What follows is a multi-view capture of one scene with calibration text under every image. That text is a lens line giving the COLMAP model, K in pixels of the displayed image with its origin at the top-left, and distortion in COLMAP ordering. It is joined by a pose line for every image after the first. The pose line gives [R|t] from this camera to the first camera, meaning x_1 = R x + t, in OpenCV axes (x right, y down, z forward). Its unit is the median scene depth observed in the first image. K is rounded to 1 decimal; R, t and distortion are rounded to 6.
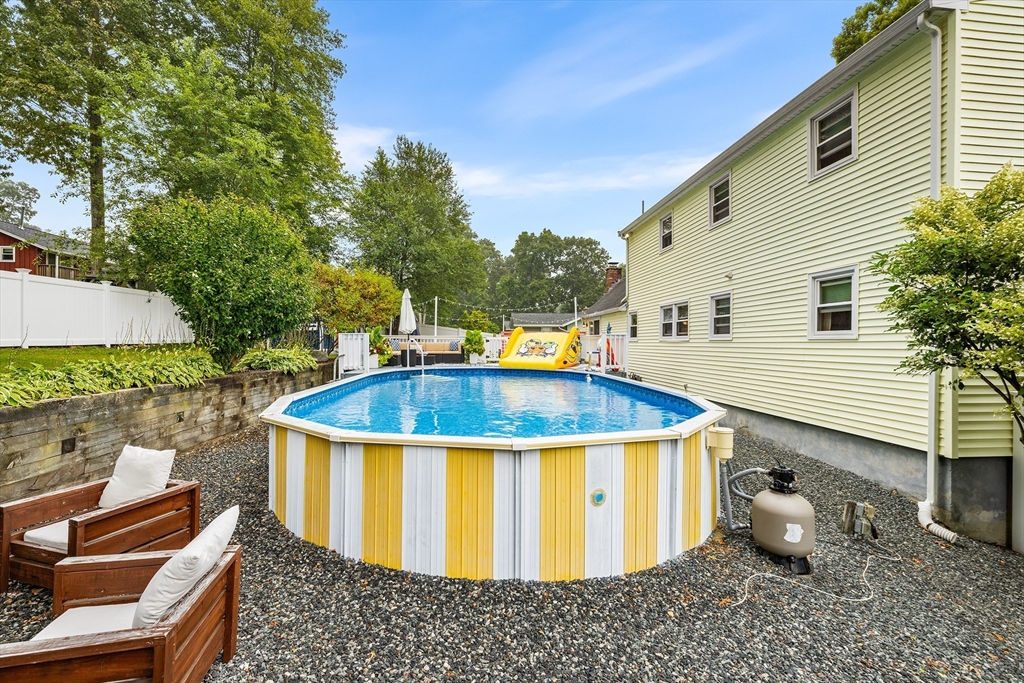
lens RADIAL K [[432.2, 0, 512.2], [0, 432.2, 341.1], [0, 0, 1]] dist [0.002626, 0.000653]
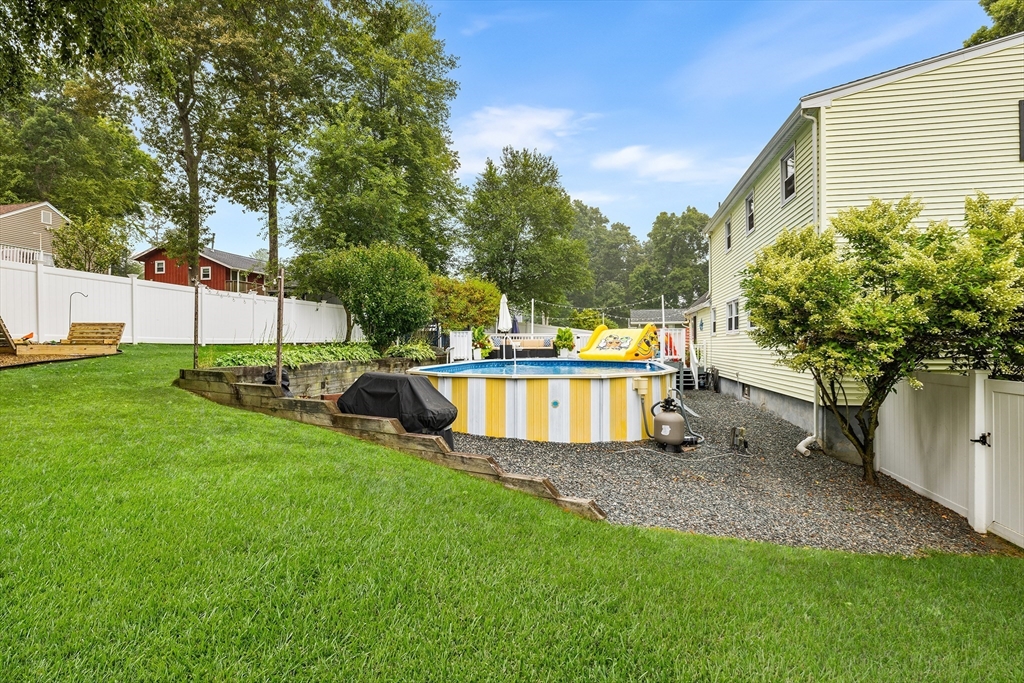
lens RADIAL K [[525.2, 0, 512.3], [0, 525.2, 344.6], [0, 0, 1]] dist [-0.004560, -0.000364]
pose [[0.959650, -0.008413, -0.281073, 0.169635], [0.008752, 0.999962, -0.000049, 0.017380], [0.281062, -0.002413, 0.959687, -0.355521]]
